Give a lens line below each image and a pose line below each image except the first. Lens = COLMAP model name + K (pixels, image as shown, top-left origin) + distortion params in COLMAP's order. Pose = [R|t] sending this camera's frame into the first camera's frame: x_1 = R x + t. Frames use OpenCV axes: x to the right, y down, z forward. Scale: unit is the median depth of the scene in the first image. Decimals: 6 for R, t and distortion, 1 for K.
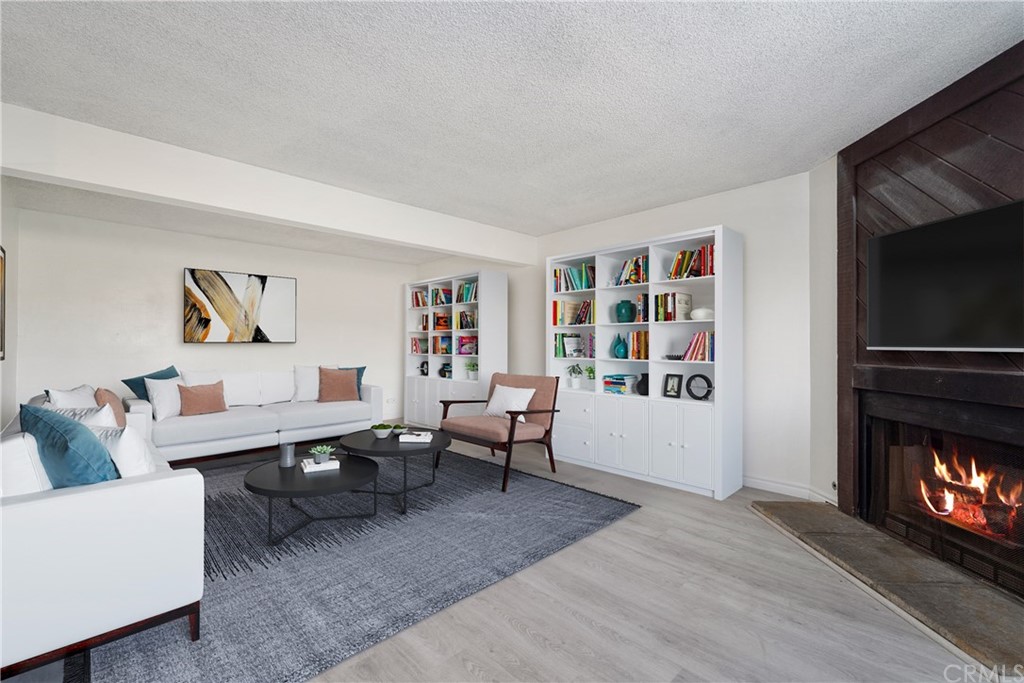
lens RADIAL K [[467.0, 0, 511.3], [0, 467.0, 343.3], [0, 0, 1]] dist [0.010841, 0.000378]
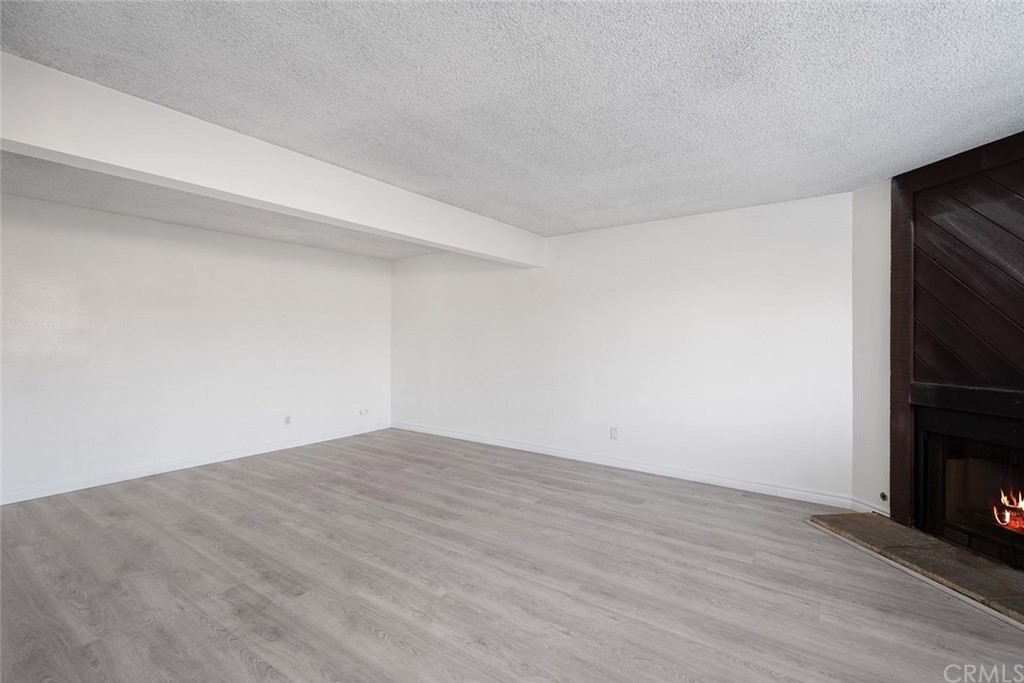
lens RADIAL K [[491.7, 0, 512.4], [0, 491.7, 337.7], [0, 0, 1]] dist [0.013599, -0.000275]
pose [[0.982906, 0.002097, 0.184097, -0.364203], [-0.003349, 0.999973, 0.006490, -0.060198], [-0.184078, -0.006995, 0.982887, 0.079657]]
